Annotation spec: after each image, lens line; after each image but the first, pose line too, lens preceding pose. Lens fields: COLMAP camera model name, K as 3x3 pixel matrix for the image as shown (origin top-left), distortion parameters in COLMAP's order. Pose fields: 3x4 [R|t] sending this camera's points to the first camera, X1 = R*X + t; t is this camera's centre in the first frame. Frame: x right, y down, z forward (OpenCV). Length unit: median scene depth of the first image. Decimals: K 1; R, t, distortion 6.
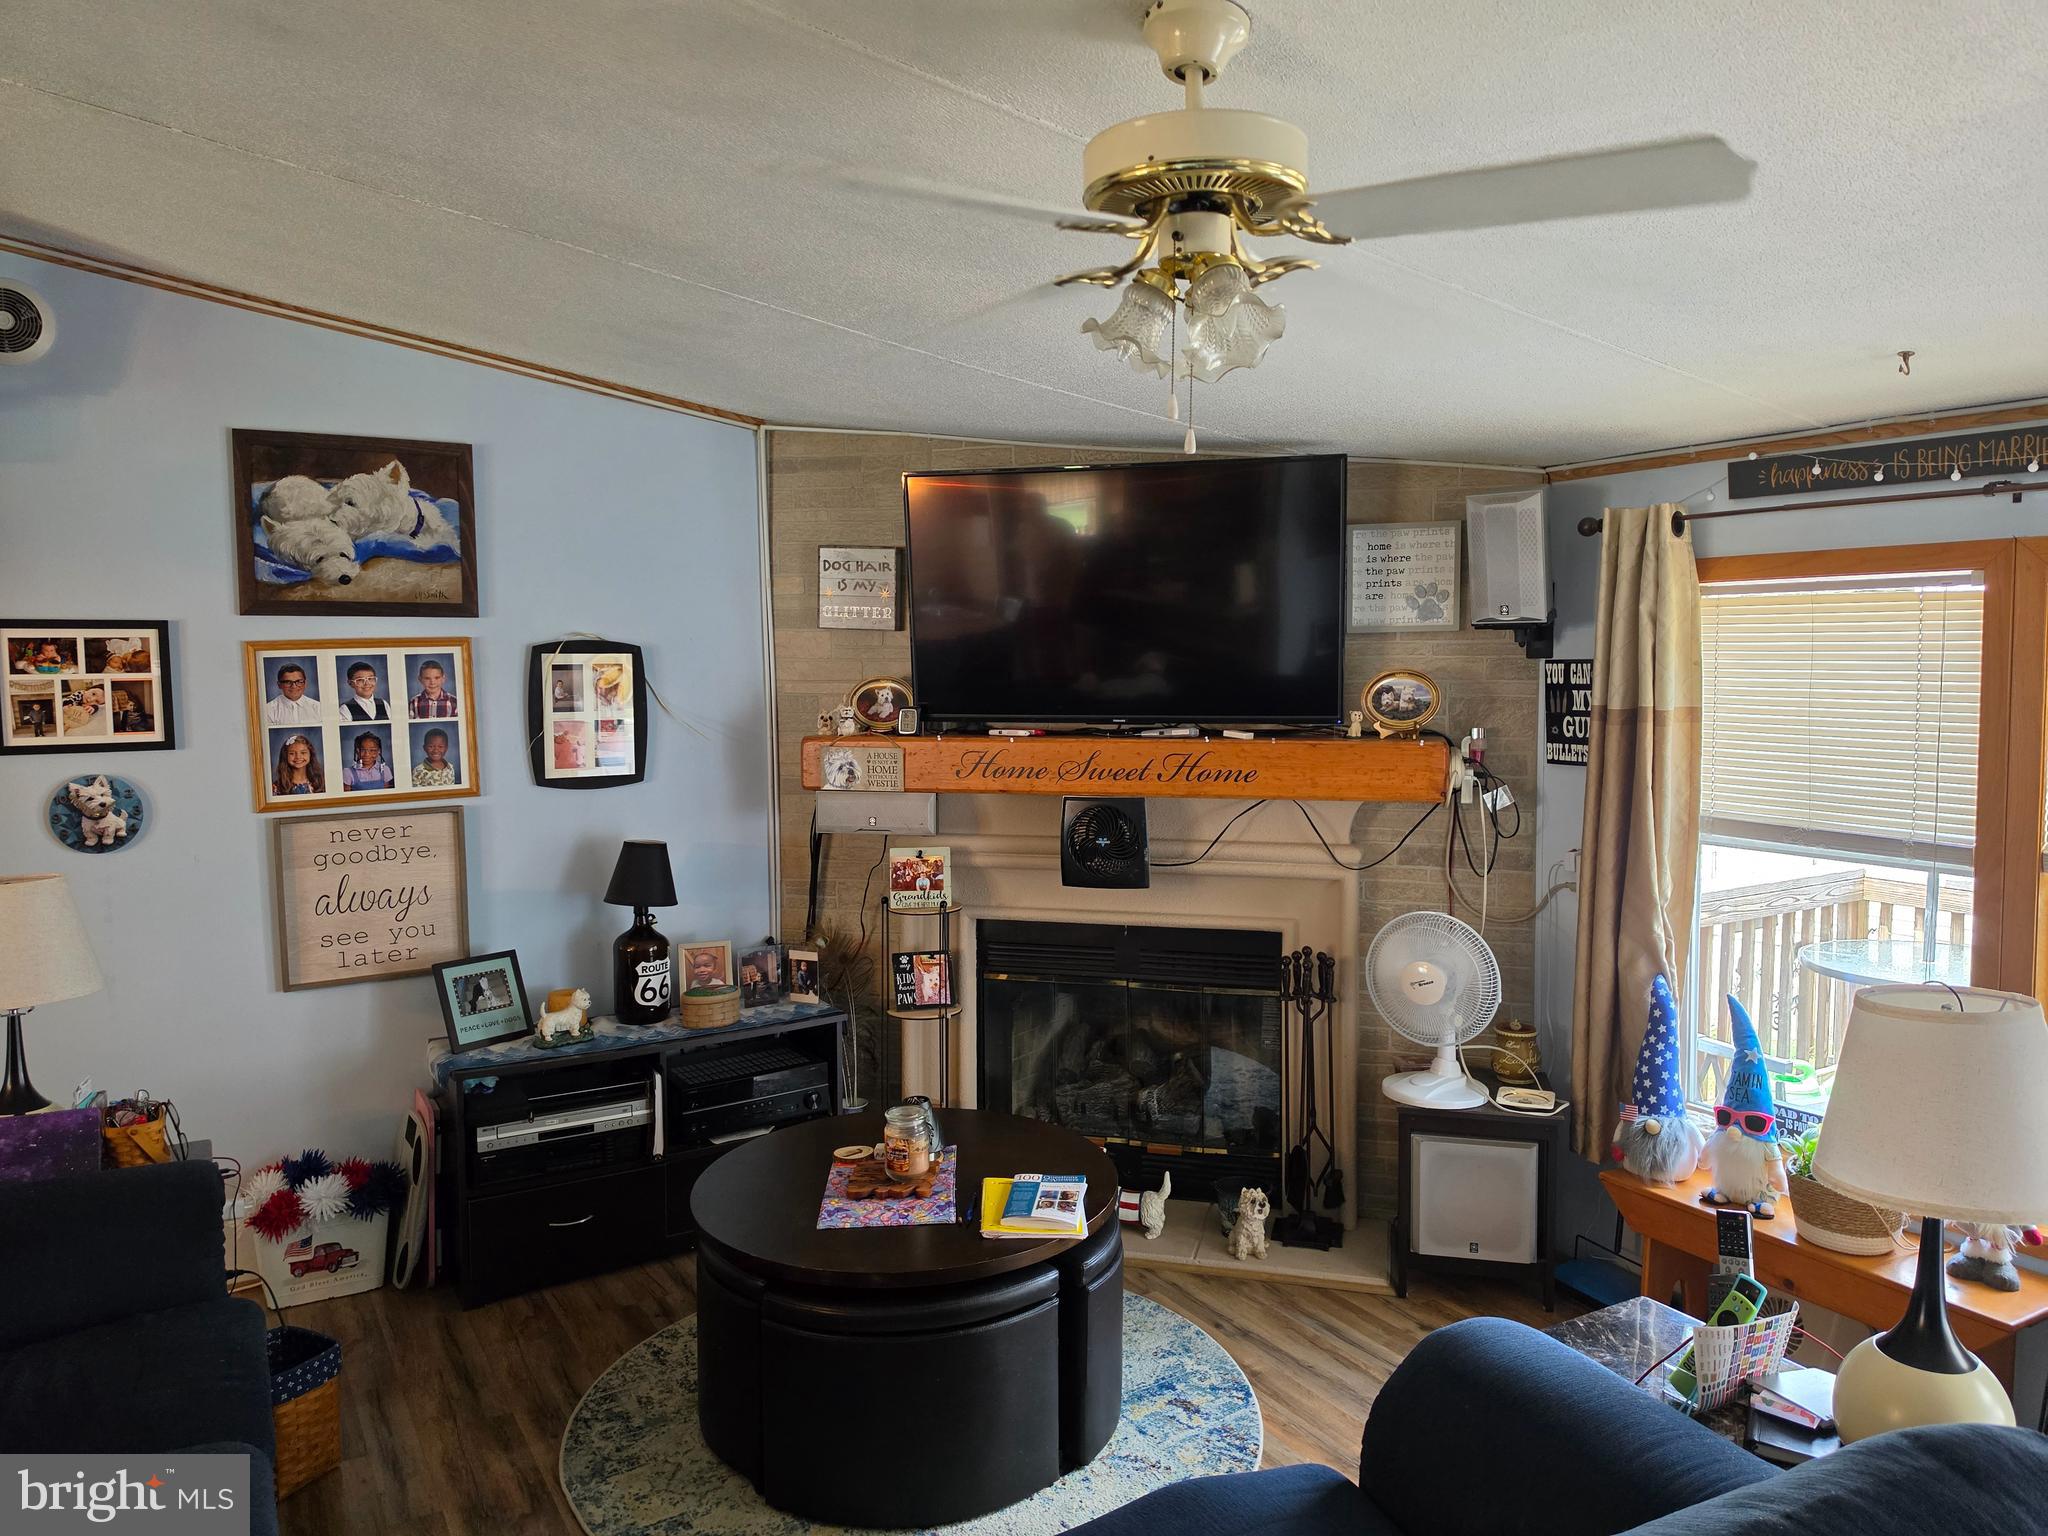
lens RADIAL K [[1411.4, 0, 1024.0], [0, 1411.4, 768.0], [0, 0, 1]] dist [0.091177, -0.159479]
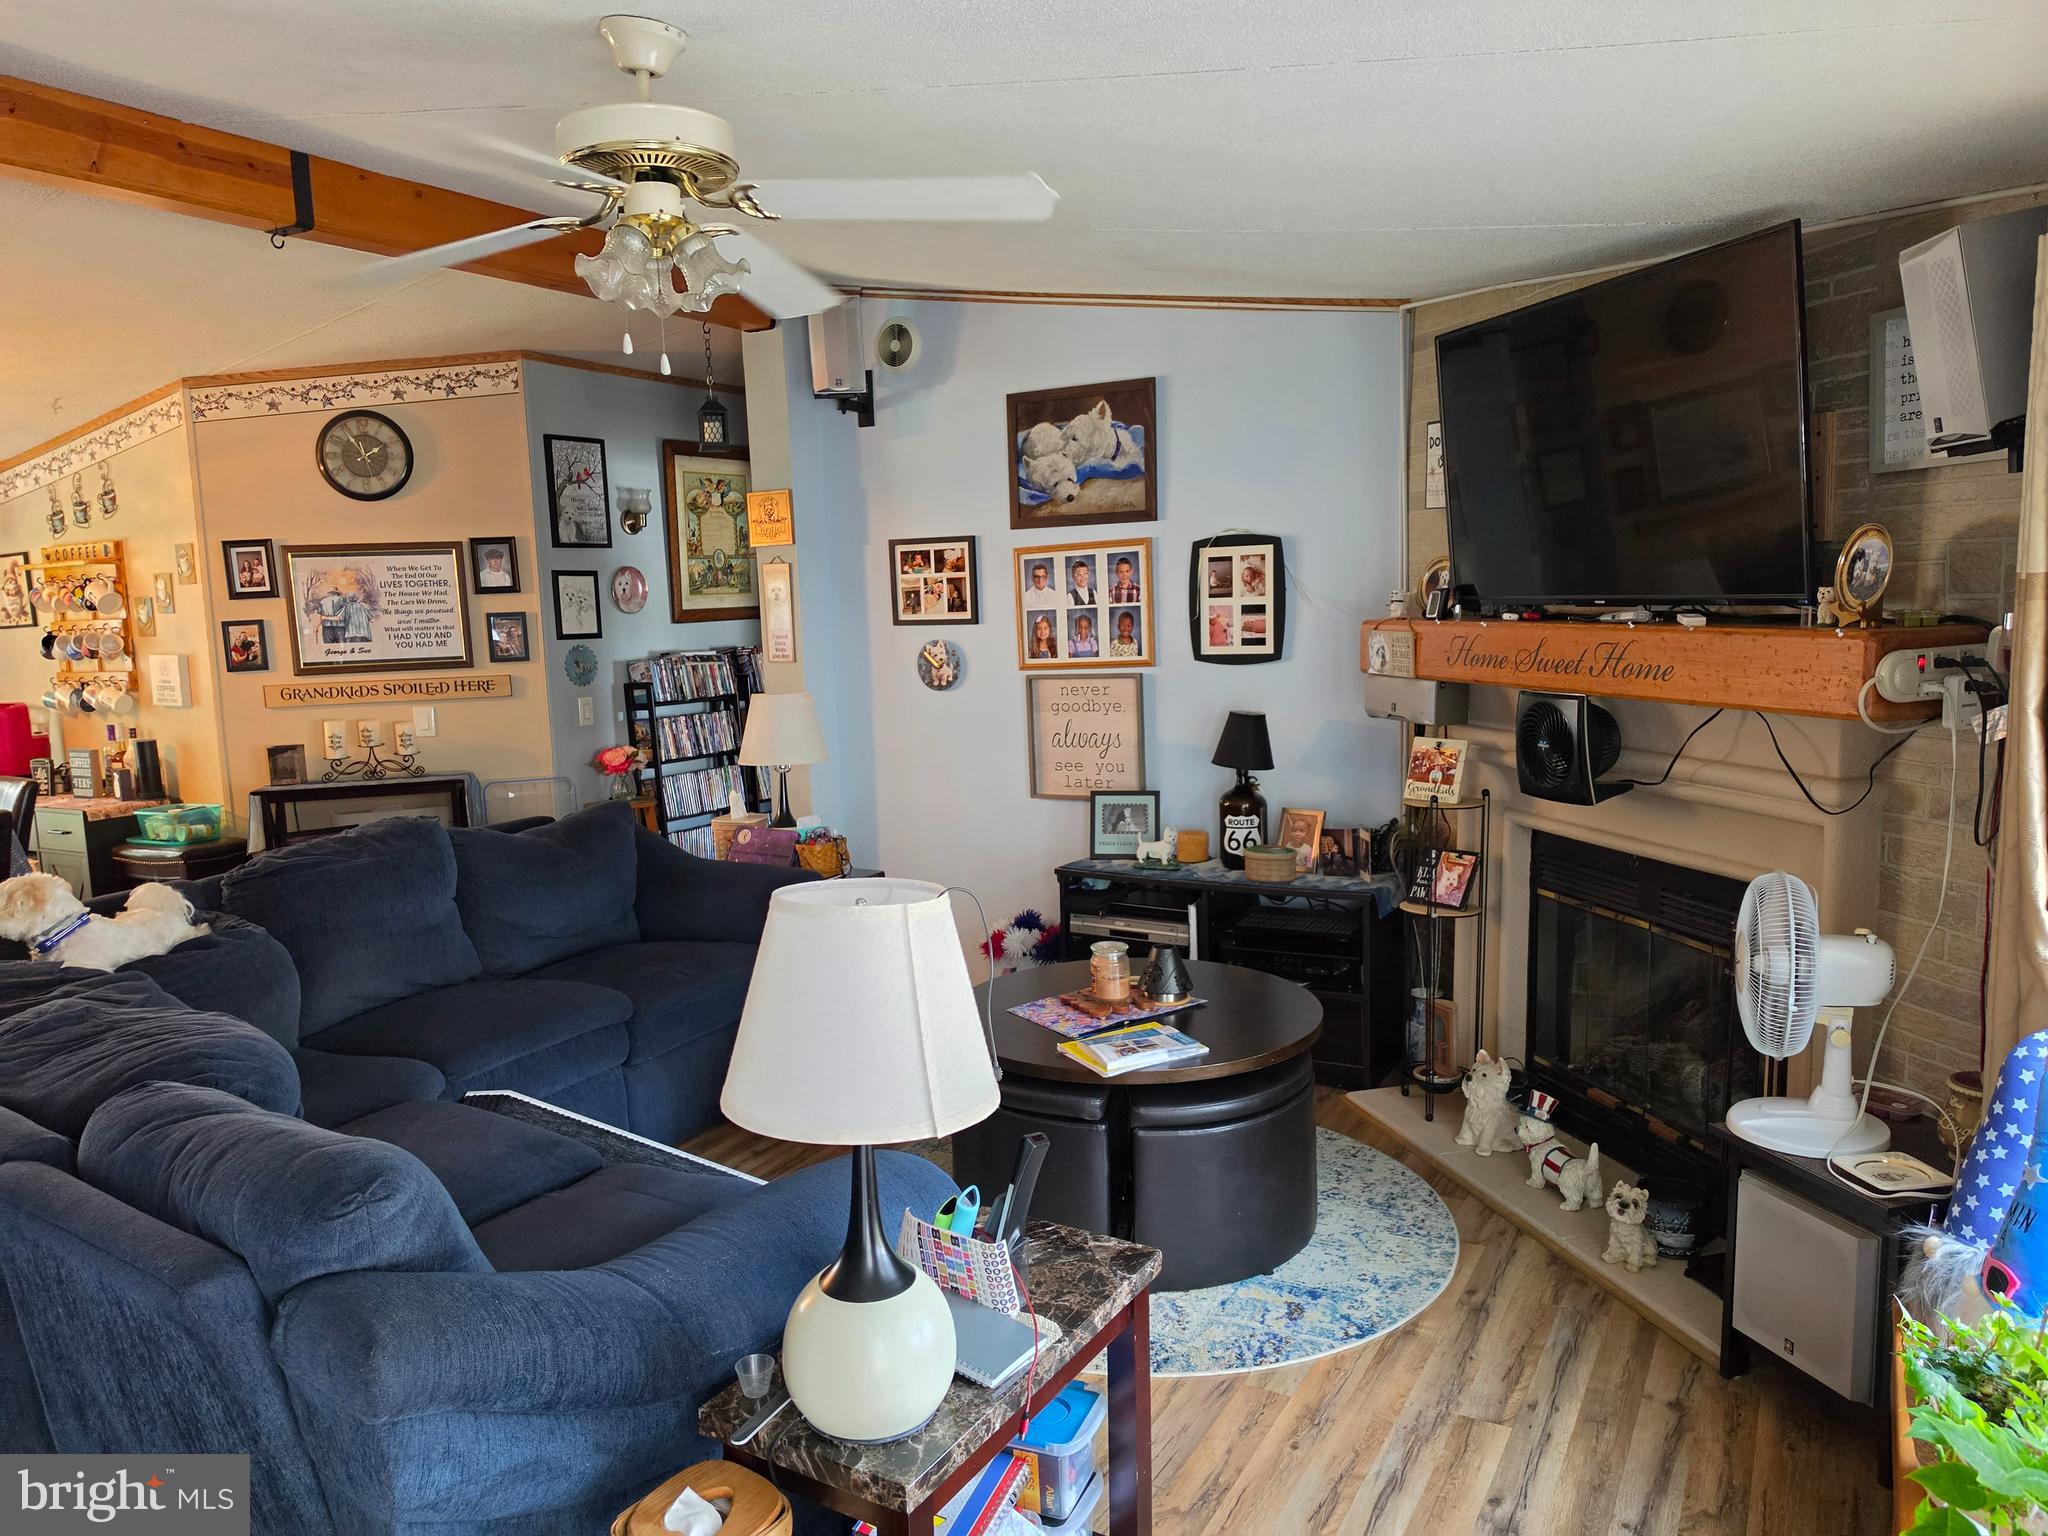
lens RADIAL K [[1391.8, 0, 1021.5], [0, 1391.8, 817.0], [0, 0, 1]] dist [0.083404, -0.153551]
pose [[0.475437, 0.130400, -0.870032, 0.672862], [-0.039460, 0.991119, 0.126985, -0.000130], [0.878864, -0.026042, 0.476361, 0.323595]]
